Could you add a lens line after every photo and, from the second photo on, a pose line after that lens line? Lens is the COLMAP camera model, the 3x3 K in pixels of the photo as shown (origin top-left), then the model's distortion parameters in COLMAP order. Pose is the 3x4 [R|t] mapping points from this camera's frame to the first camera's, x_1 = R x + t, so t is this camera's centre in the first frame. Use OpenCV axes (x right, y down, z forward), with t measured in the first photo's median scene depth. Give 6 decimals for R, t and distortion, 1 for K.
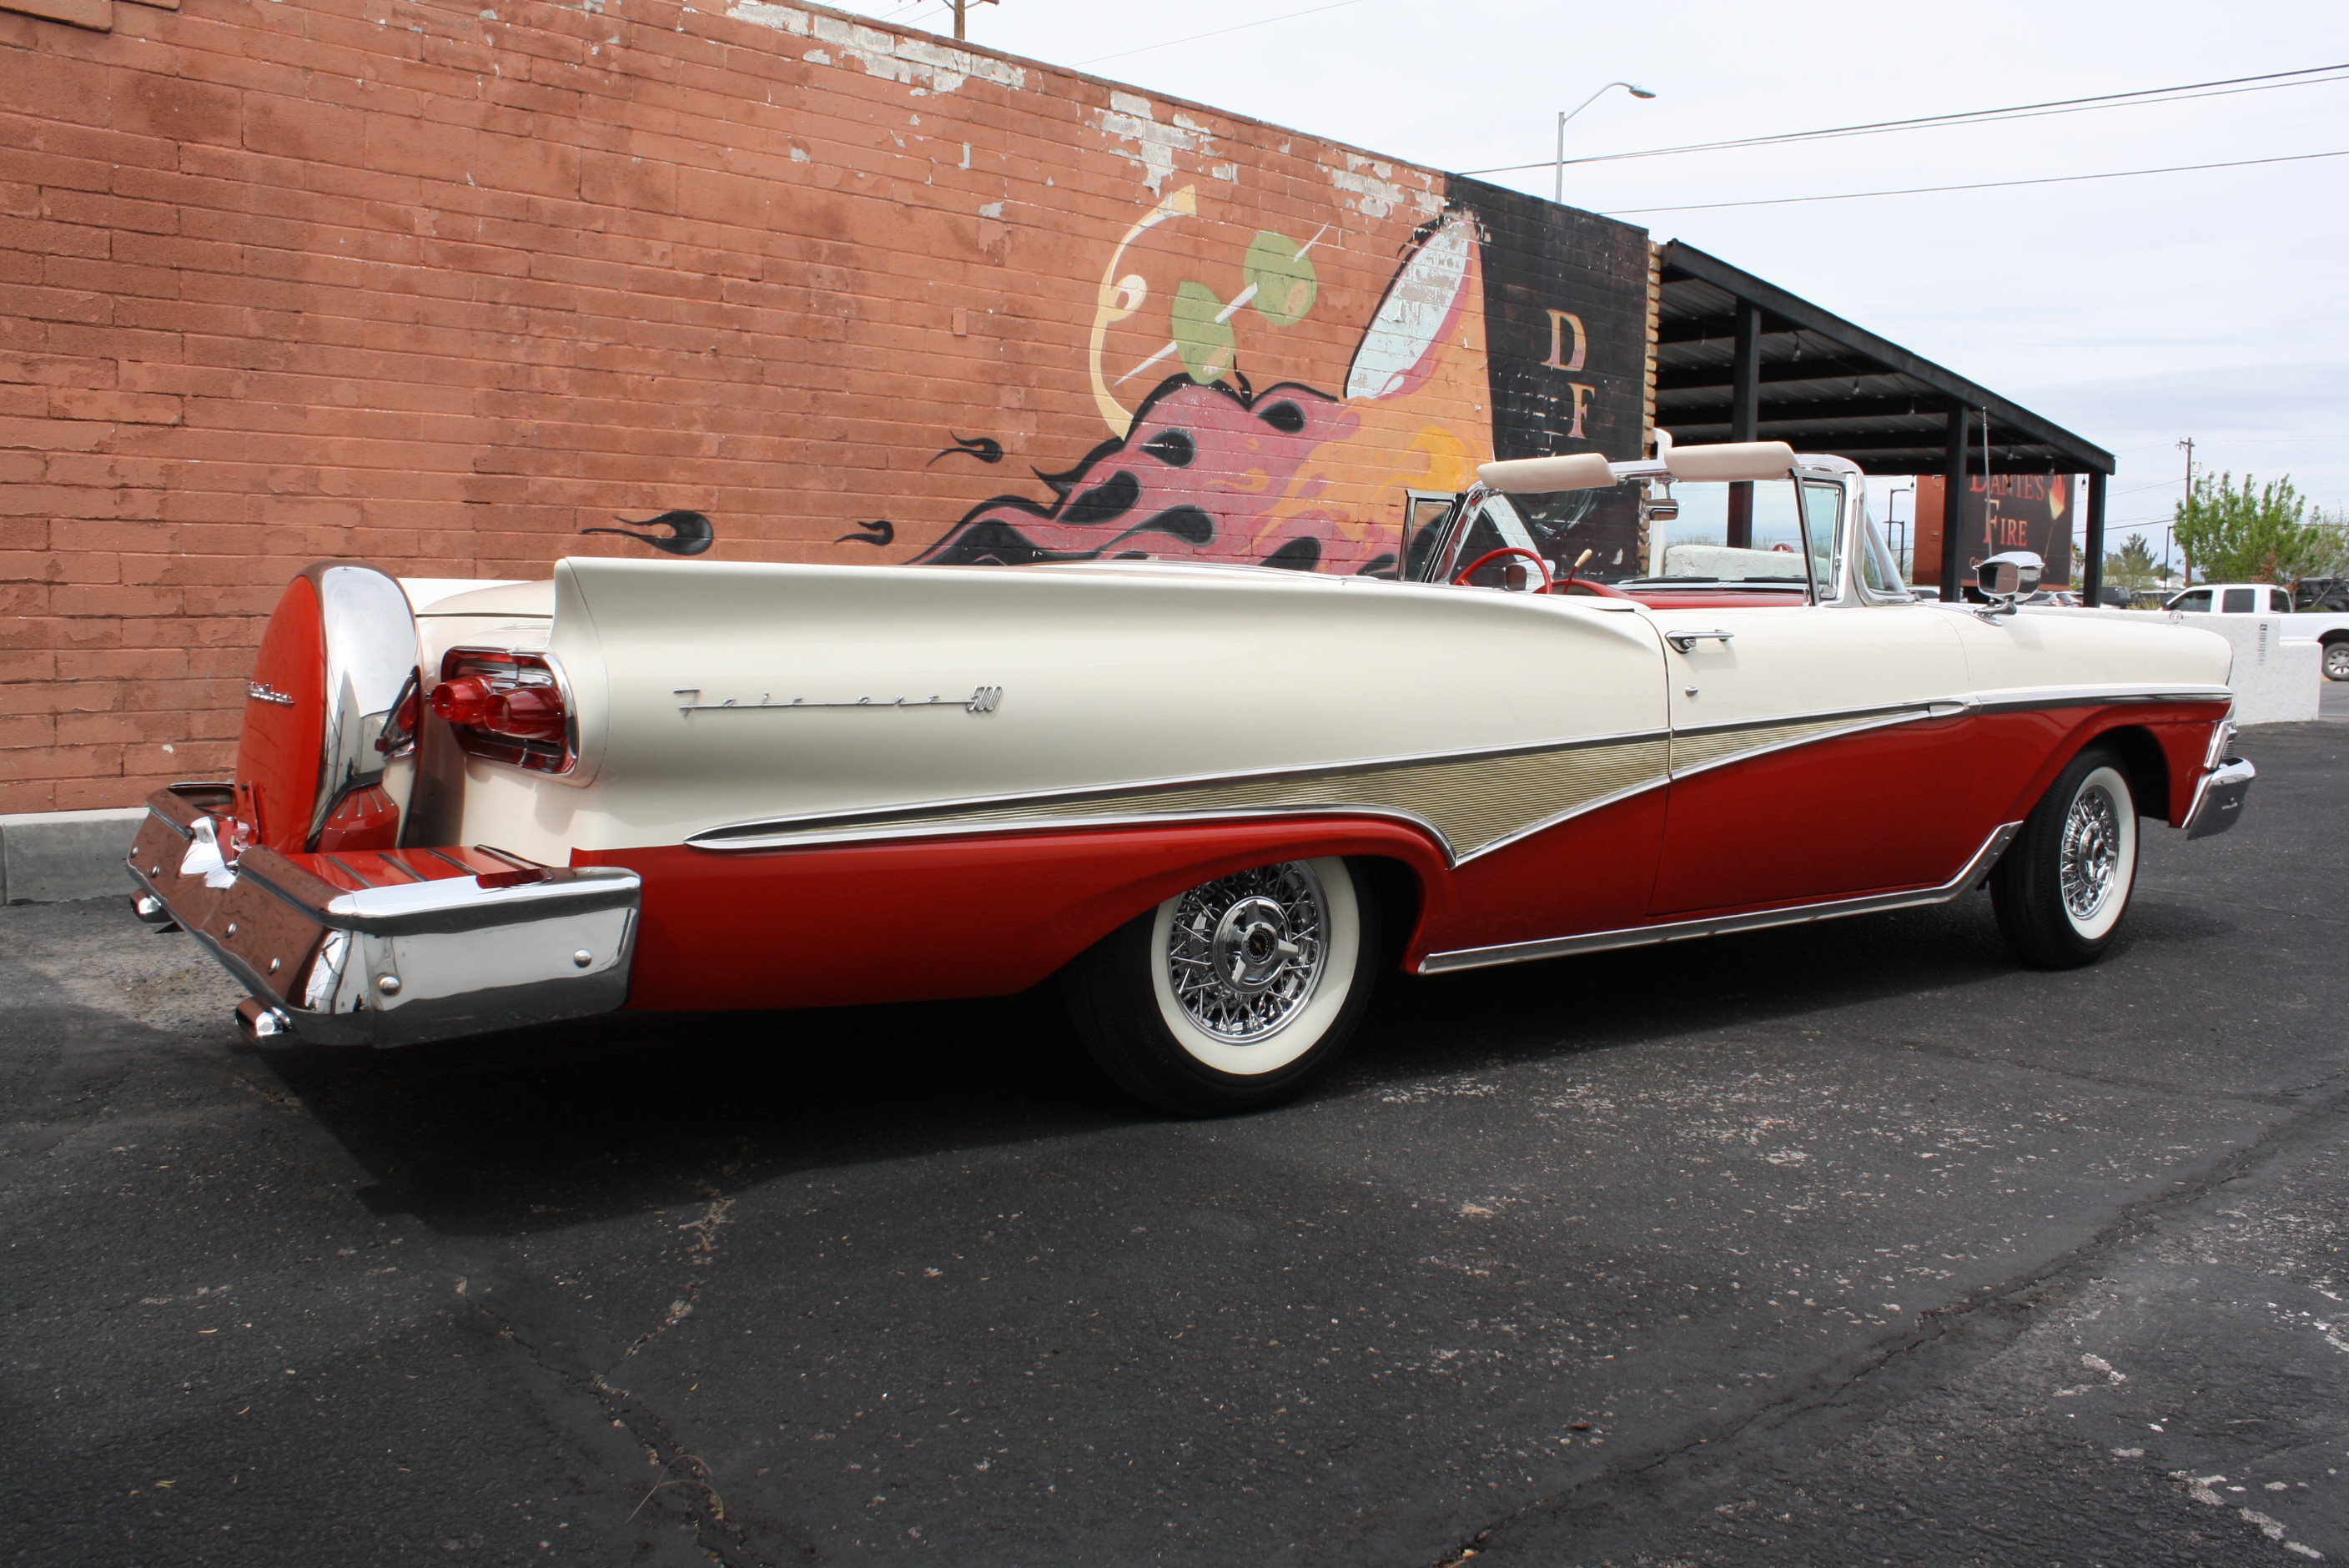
lens RADIAL K [[1965.5, 0, 1188.2], [0, 1965.5, 773.7], [0, 0, 1]] dist [-0.147905, 0.121486]
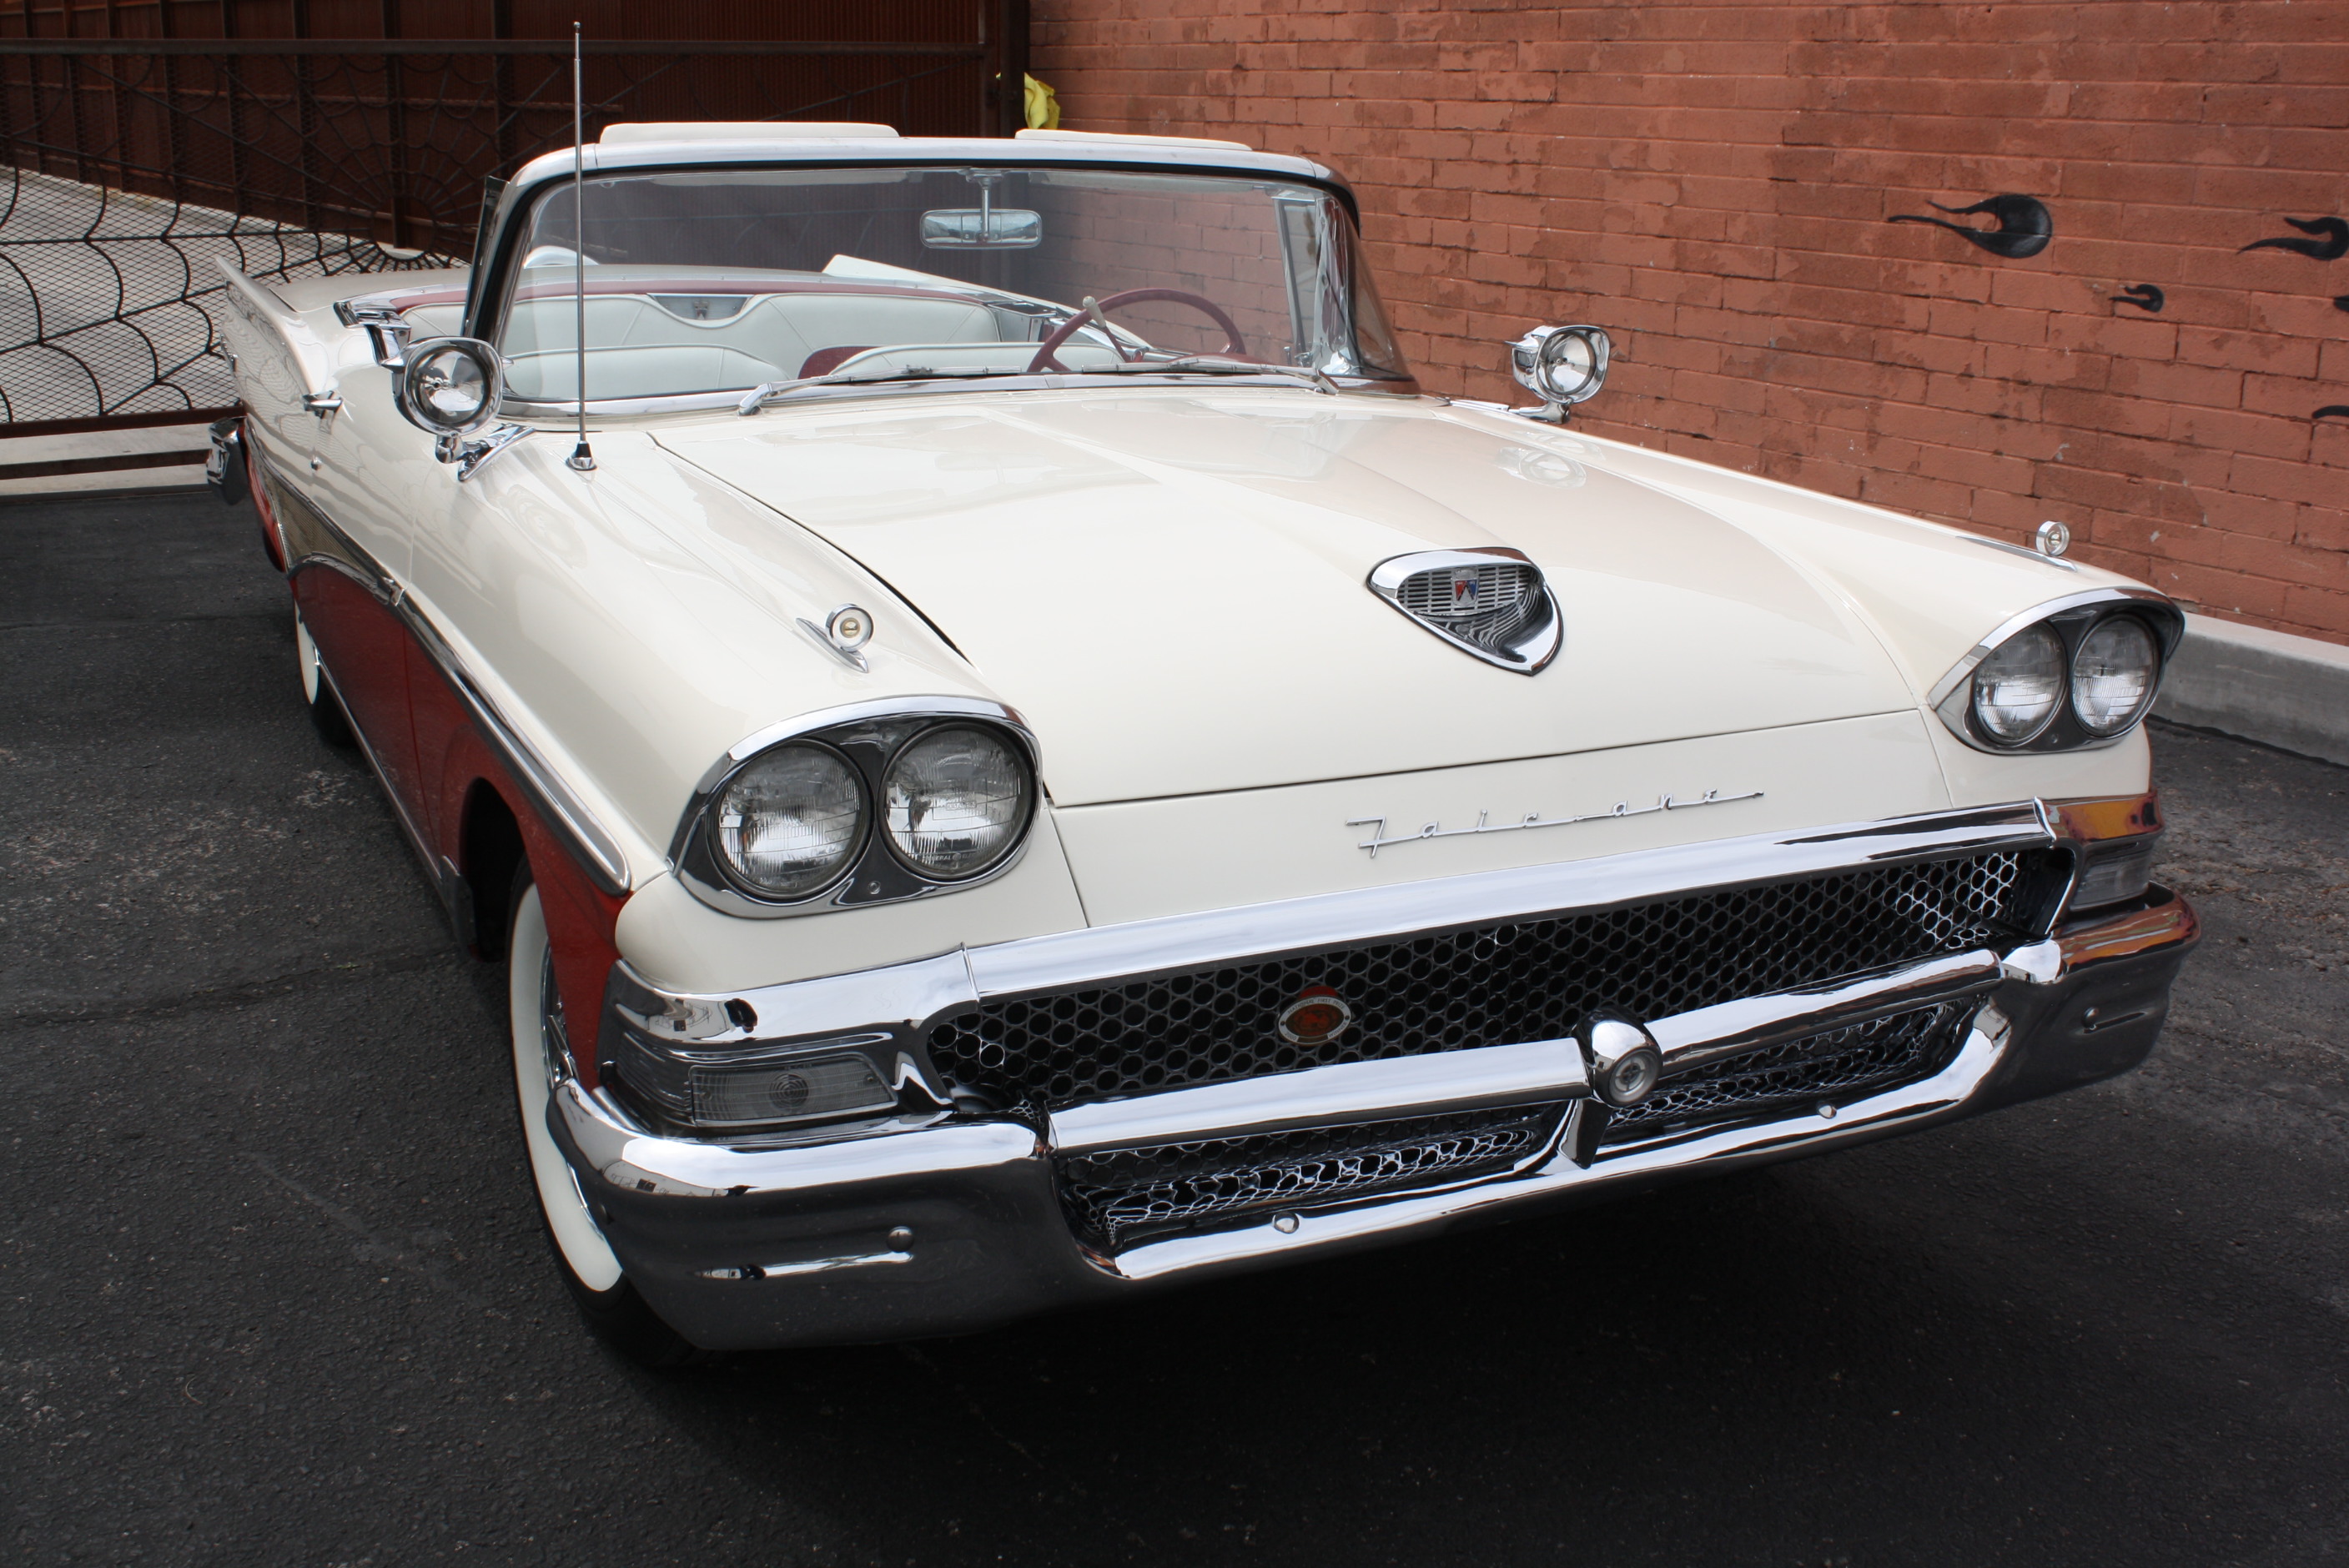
lens RADIAL K [[2456.2, 0, 1256.6], [0, 2456.2, 743.5], [0, 0, 1]] dist [-0.080793, 0.000000]
pose [[-0.157462, 0.229740, -0.960430, 0.695647], [-0.116390, 0.961466, 0.249070, -0.132909], [0.980642, 0.151004, -0.124655, 0.880298]]
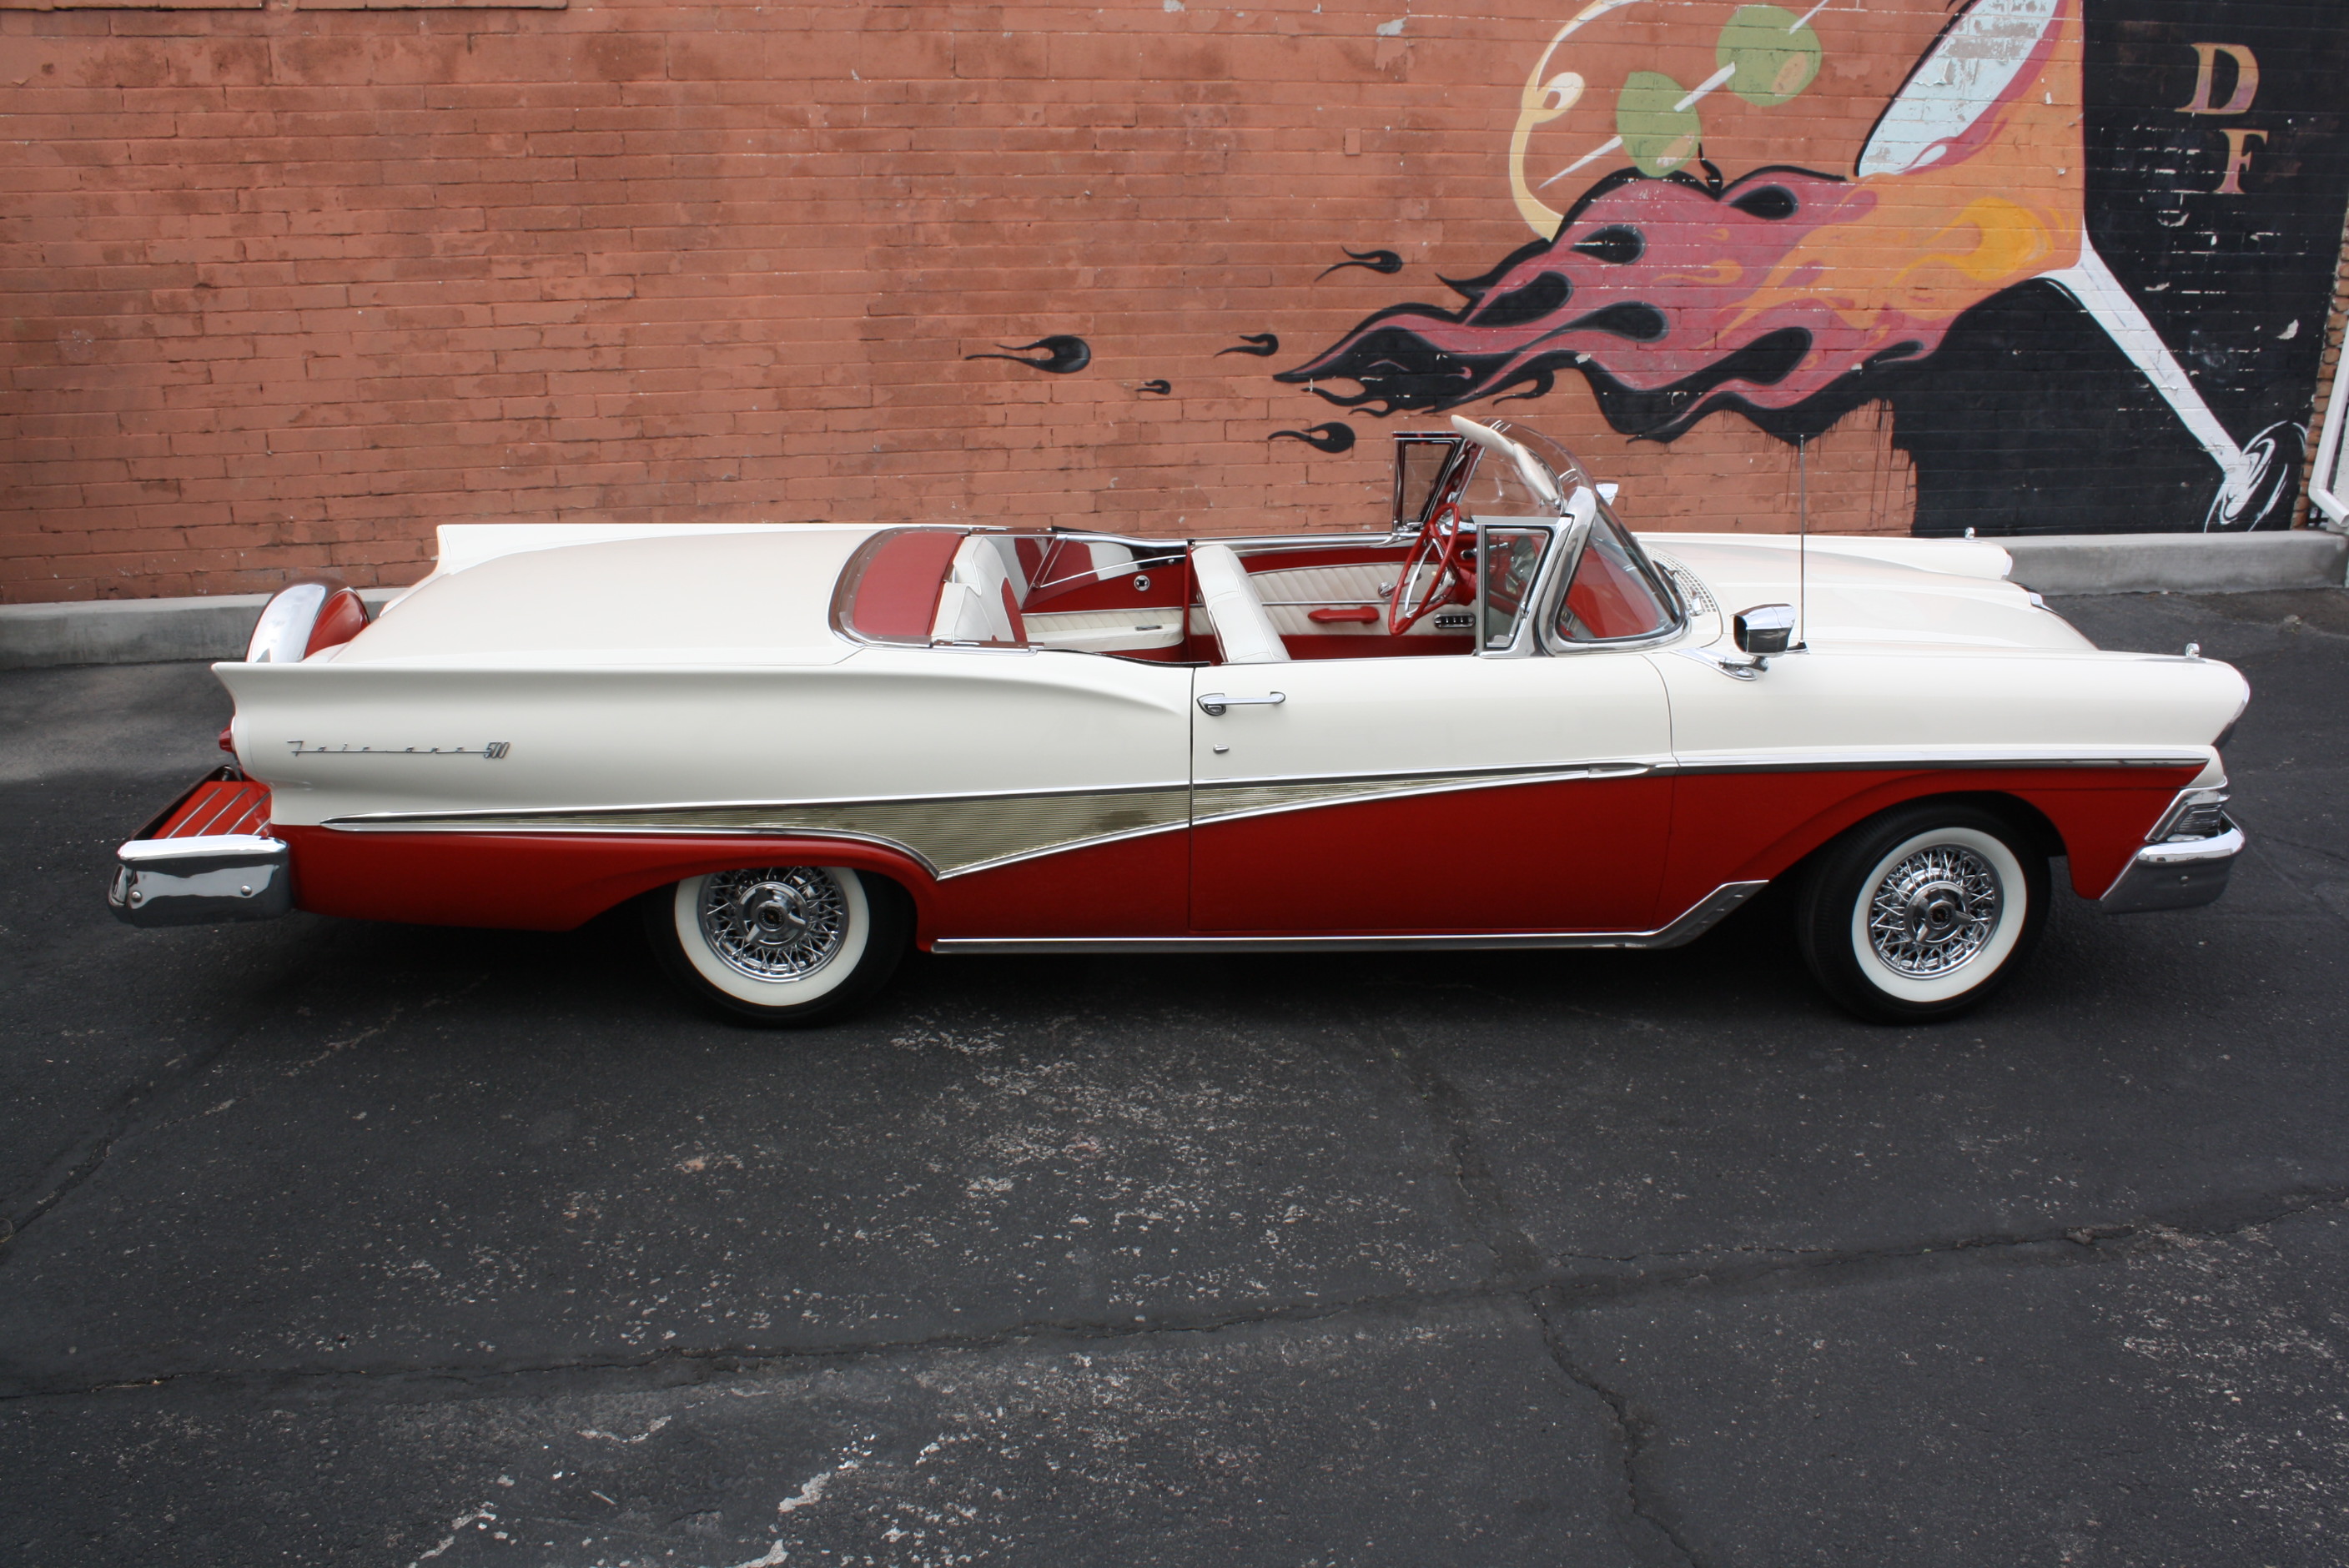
lens RADIAL K [[1965.5, 0, 1201.0], [0, 1965.5, 767.1], [0, 0, 1]] dist [-0.147905, 0.121486]
pose [[0.831959, 0.168865, -0.528515, 0.482383], [-0.043289, 0.969412, 0.241591, -0.173352], [0.553145, -0.178115, 0.813821, 0.043662]]
